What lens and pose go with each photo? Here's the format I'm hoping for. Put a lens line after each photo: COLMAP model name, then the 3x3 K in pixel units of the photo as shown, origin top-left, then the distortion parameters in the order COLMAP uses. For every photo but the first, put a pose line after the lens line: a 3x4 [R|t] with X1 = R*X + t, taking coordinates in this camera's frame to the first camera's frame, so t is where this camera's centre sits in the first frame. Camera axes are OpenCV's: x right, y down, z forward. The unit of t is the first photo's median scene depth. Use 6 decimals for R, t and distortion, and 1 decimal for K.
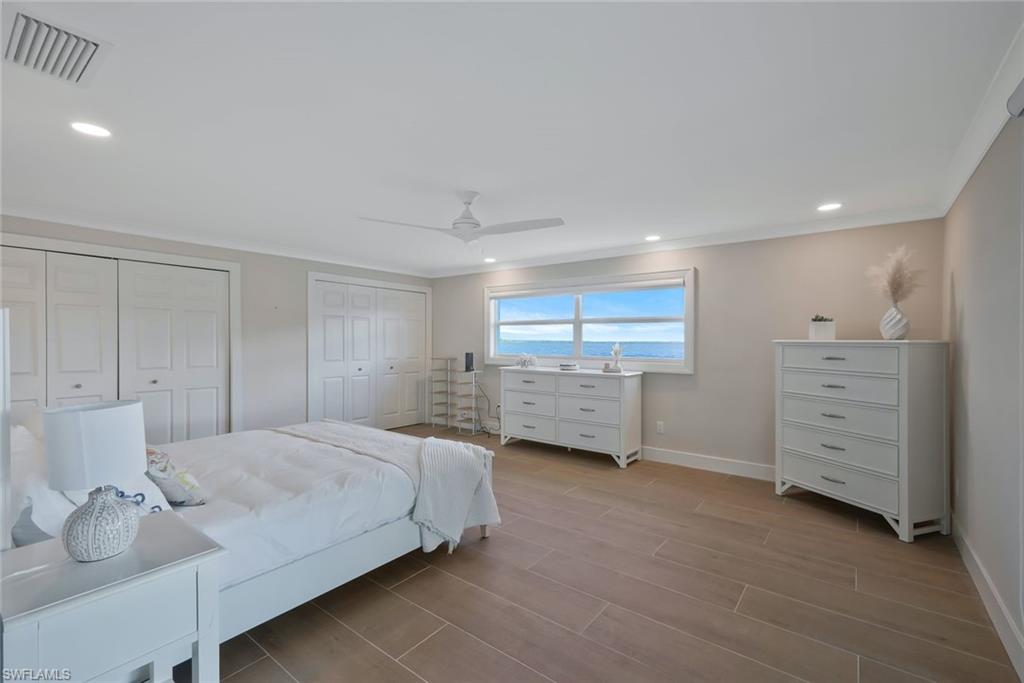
lens RADIAL K [[453.7, 0, 512.0], [0, 453.7, 341.5], [0, 0, 1]] dist [0.002431, 0.000013]
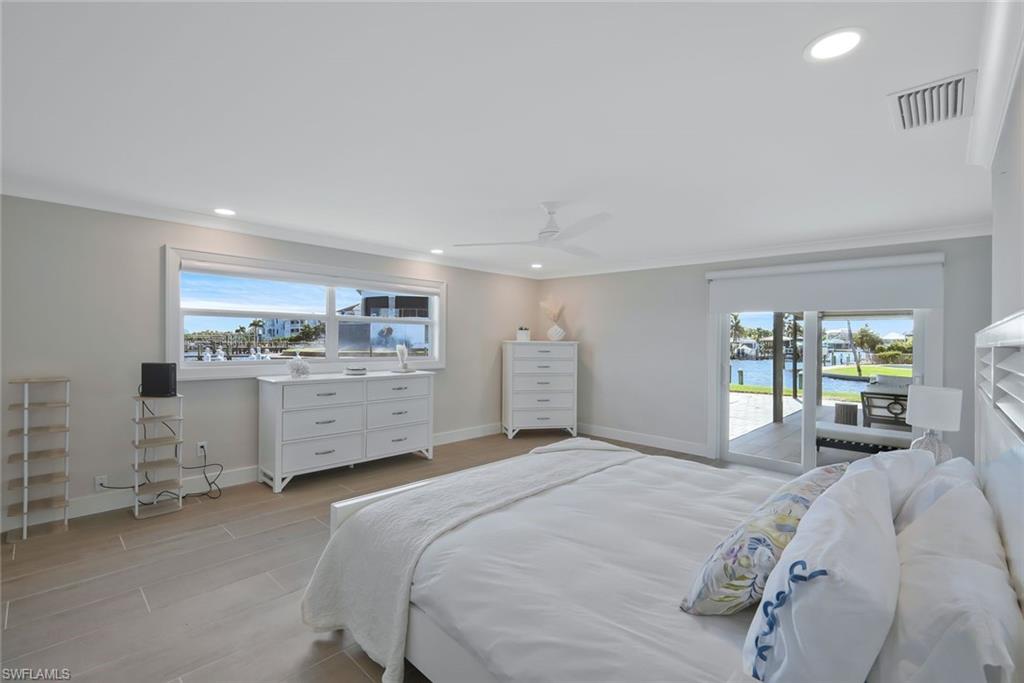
lens RADIAL K [[453.7, 0, 512.0], [0, 453.7, 341.5], [0, 0, 1]] dist [0.002431, 0.000013]
pose [[0.109876, -0.011676, 0.993877, -0.809492], [-0.008487, 0.999884, 0.012685, -0.018153], [-0.993909, -0.009829, 0.109764, 0.685800]]
